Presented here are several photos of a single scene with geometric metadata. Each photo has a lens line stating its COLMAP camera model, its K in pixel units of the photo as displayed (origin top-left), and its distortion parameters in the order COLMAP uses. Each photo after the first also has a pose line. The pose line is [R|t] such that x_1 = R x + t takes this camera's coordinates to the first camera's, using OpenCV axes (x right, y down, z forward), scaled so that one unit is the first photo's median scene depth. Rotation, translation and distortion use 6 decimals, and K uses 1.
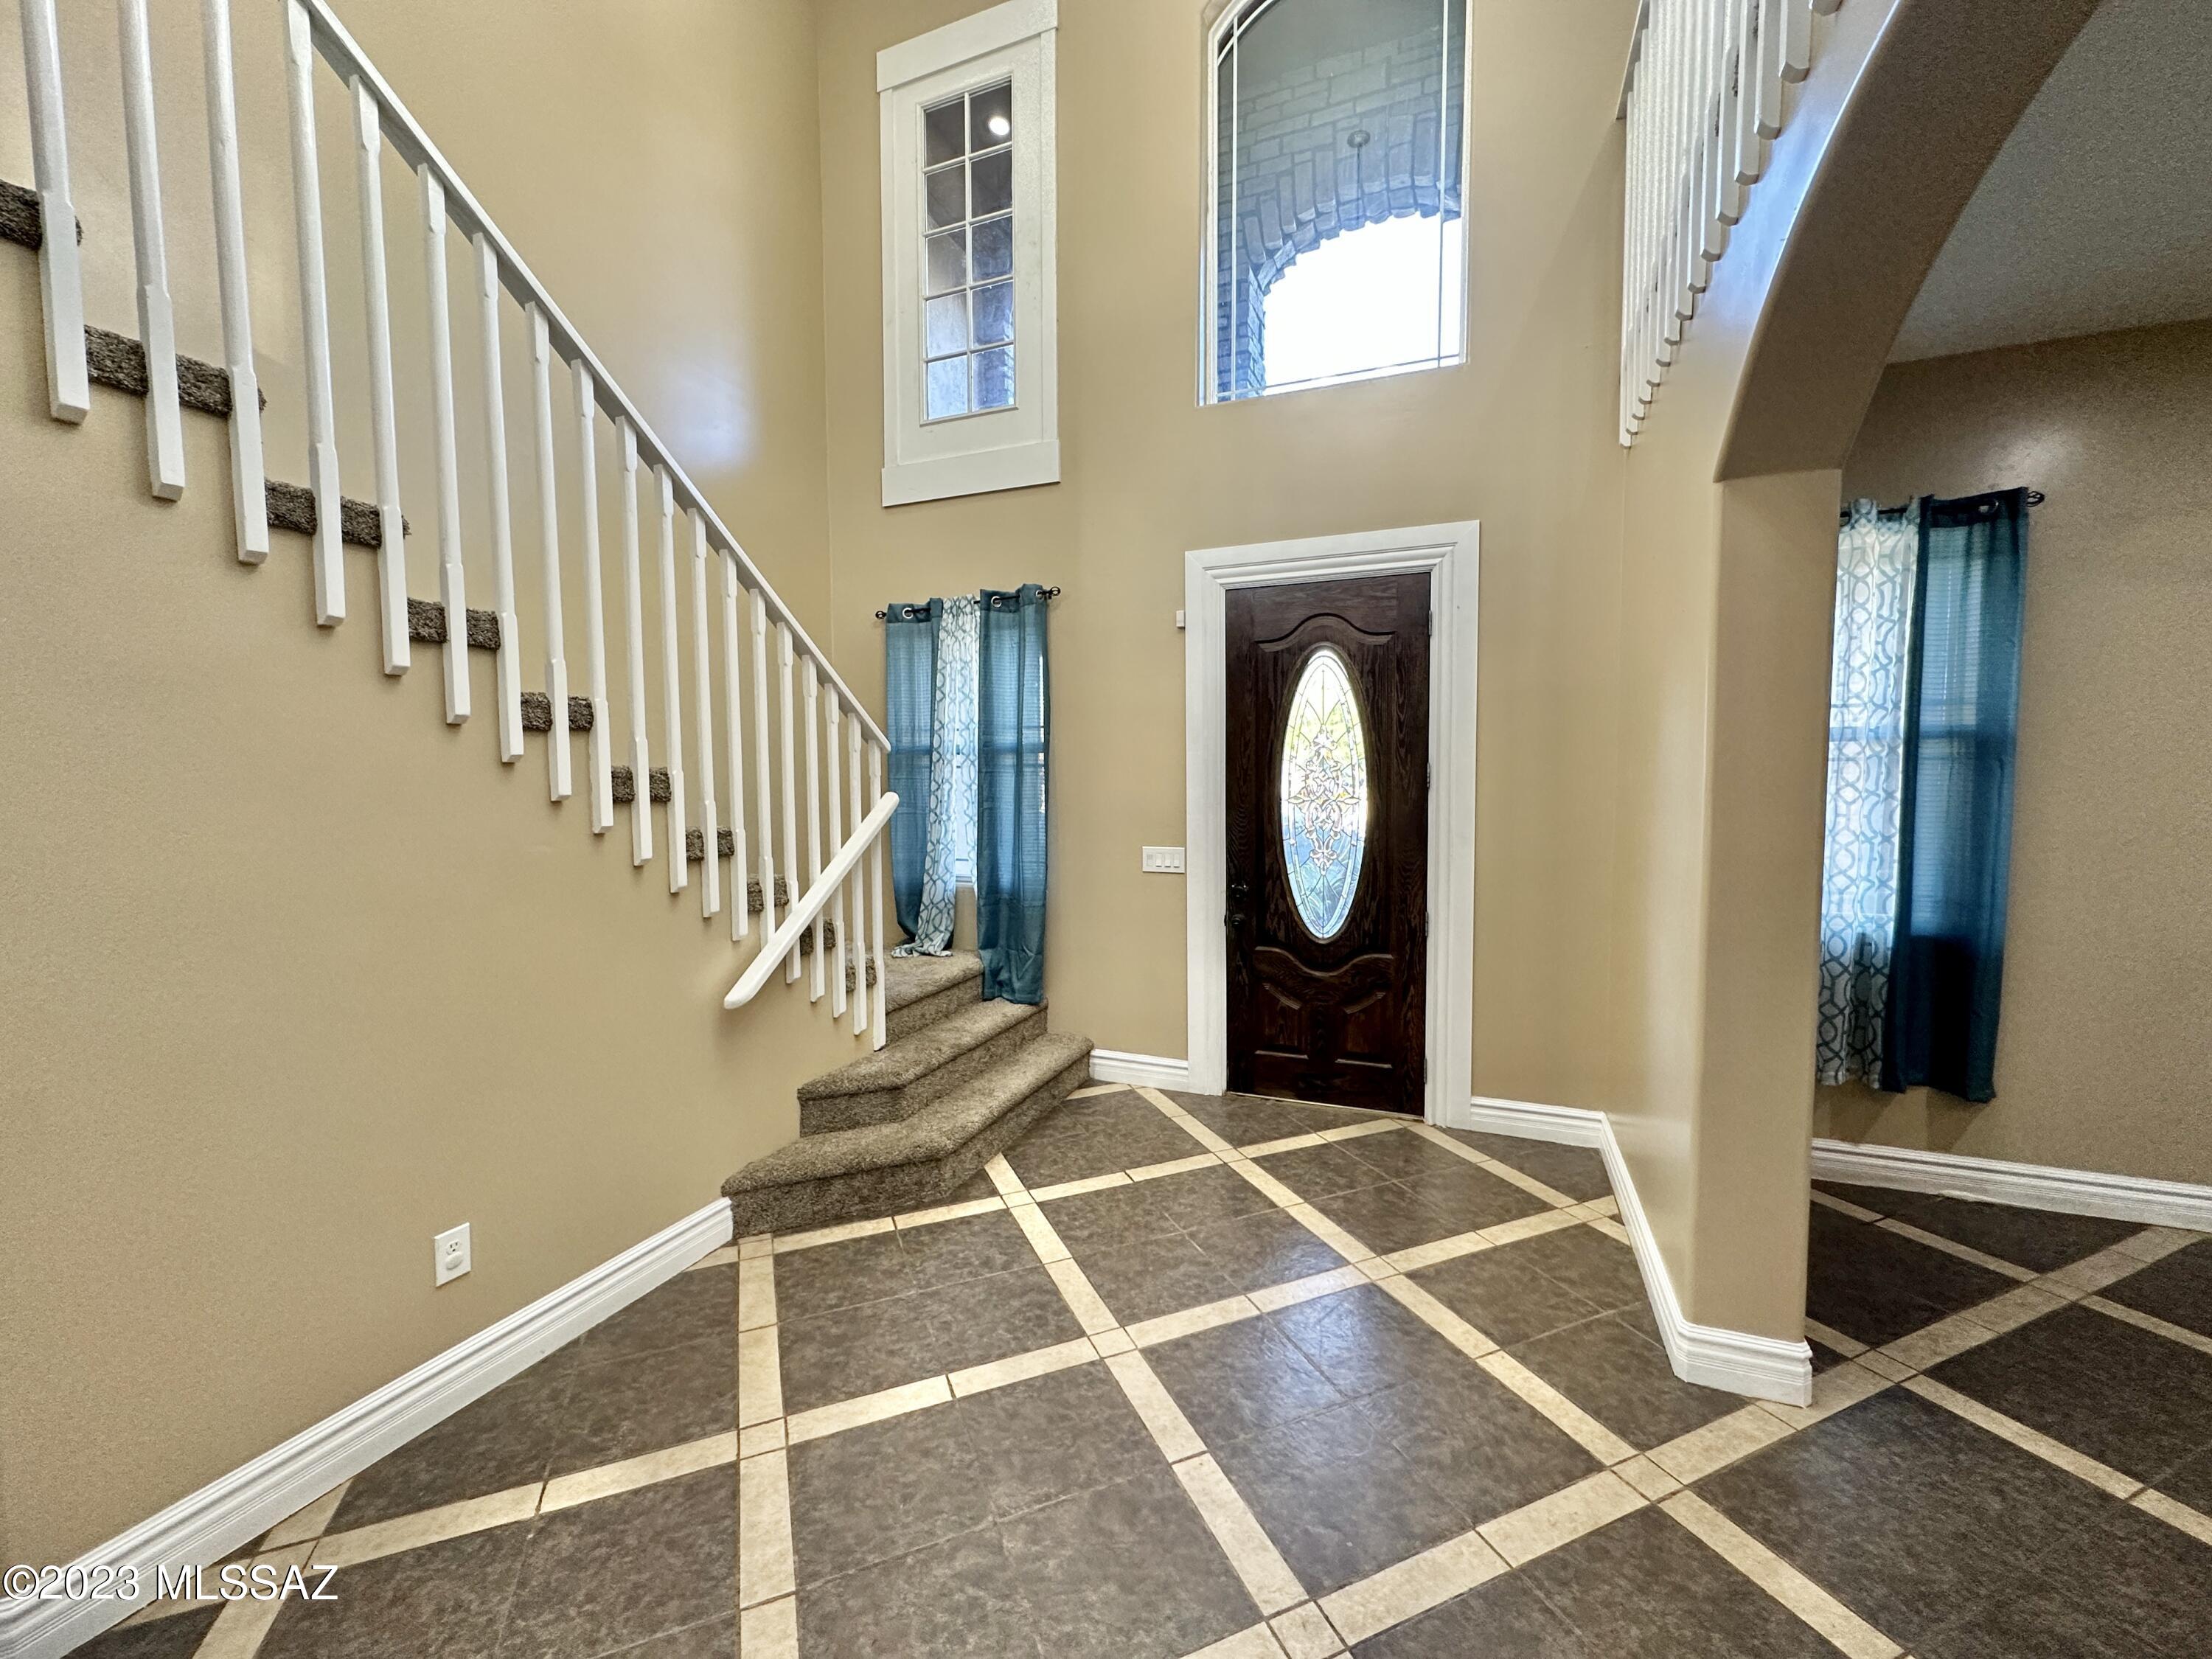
lens RADIAL K [[884.7, 0, 1104.4], [0, 884.7, 829.5], [0, 0, 1]] dist [-0.001368, 0.000306]
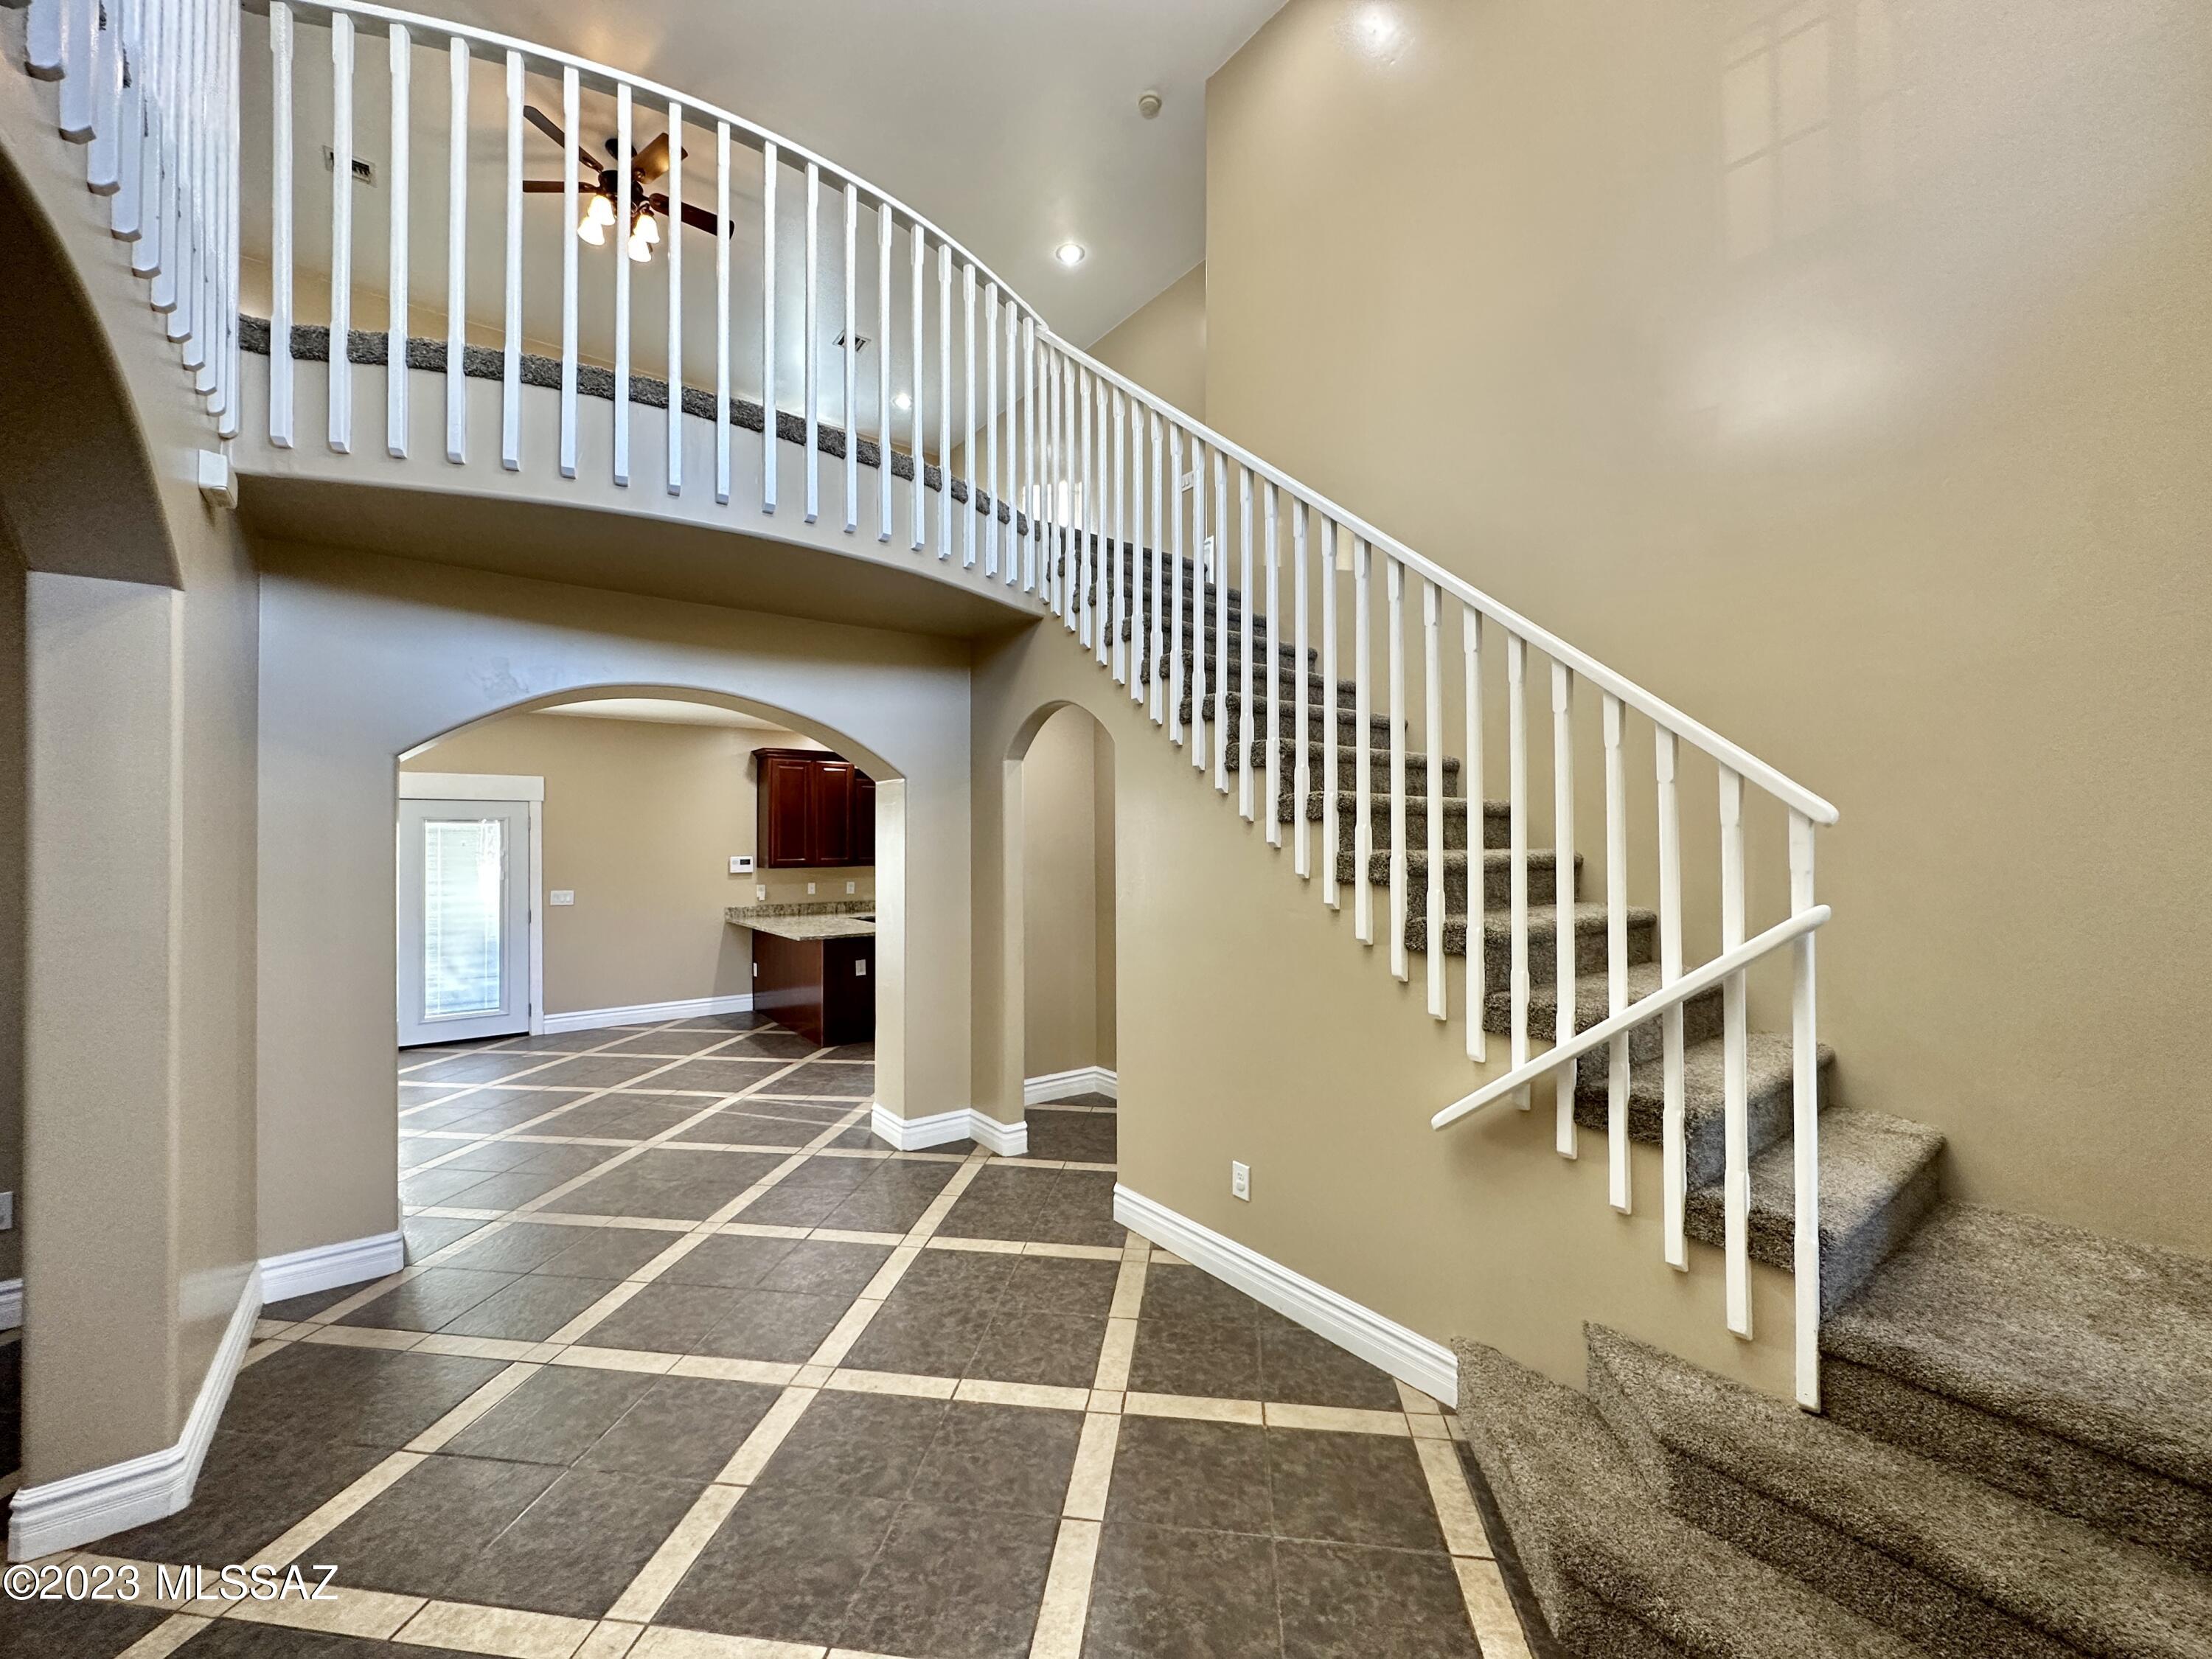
lens RADIAL K [[884.7, 0, 1099.2], [0, 884.7, 835.9], [0, 0, 1]] dist [-0.001368, 0.000306]
pose [[-0.507476, 0.000502, -0.861666, 0.665398], [-0.049041, 0.998362, 0.029465, -0.124674], [0.860269, 0.057209, -0.506620, 1.557227]]
